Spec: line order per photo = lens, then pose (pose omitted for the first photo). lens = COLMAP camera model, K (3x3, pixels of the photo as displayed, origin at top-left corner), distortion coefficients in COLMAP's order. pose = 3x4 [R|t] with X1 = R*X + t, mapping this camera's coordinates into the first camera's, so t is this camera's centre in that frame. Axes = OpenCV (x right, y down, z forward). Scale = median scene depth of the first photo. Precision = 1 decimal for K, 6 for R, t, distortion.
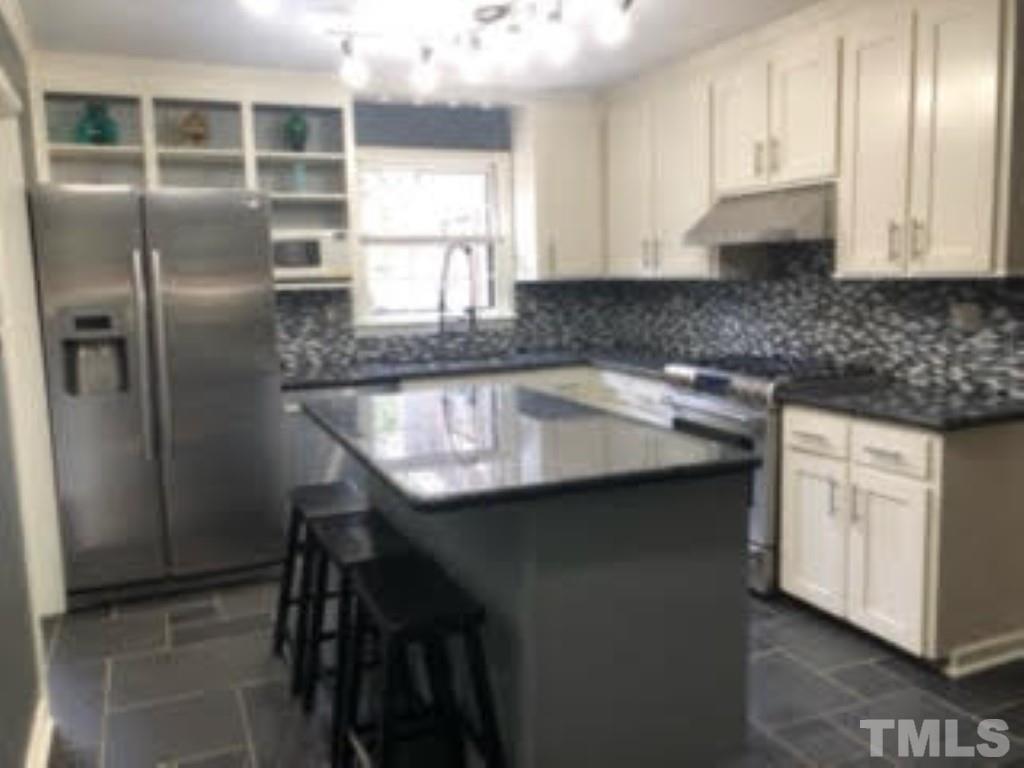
lens RADIAL K [[906.1, 0, 509.6], [0, 906.1, 380.1], [0, 0, 1]] dist [0.060225, -0.009145]
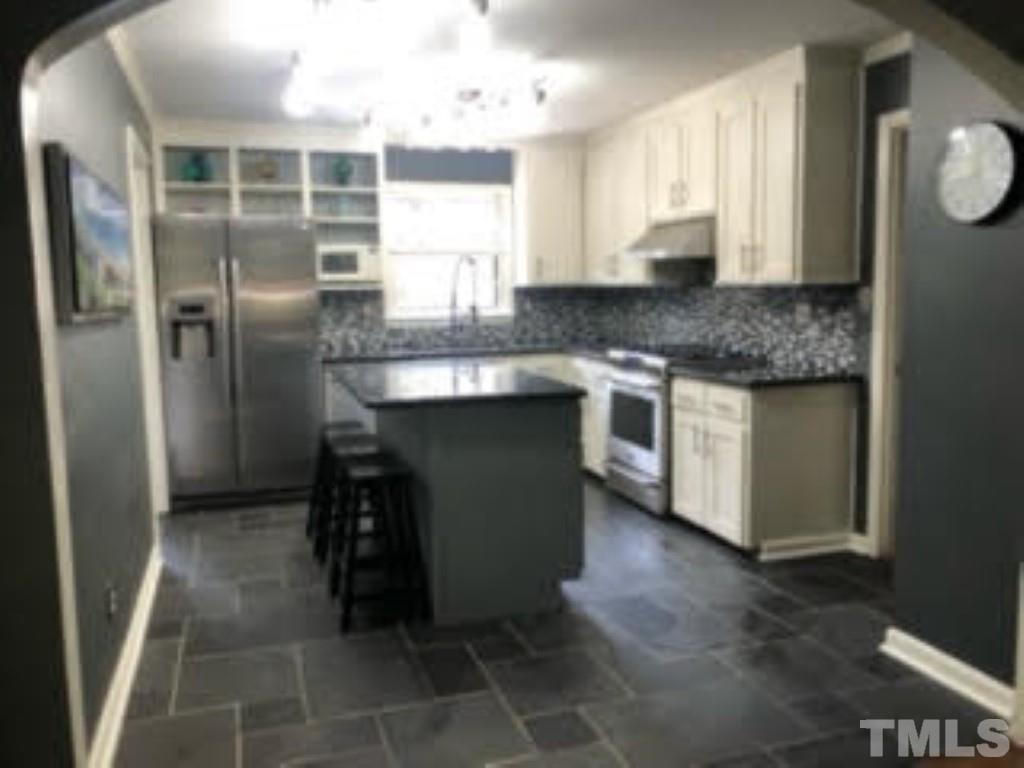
lens RADIAL K [[906.1, 0, 509.6], [0, 906.1, 380.1], [0, 0, 1]] dist [0.060225, -0.009145]
pose [[0.995966, 0.022246, -0.086928, 0.146808], [-0.023322, 0.999663, -0.011385, 0.046431], [0.086646, 0.013366, 0.996150, -0.331490]]
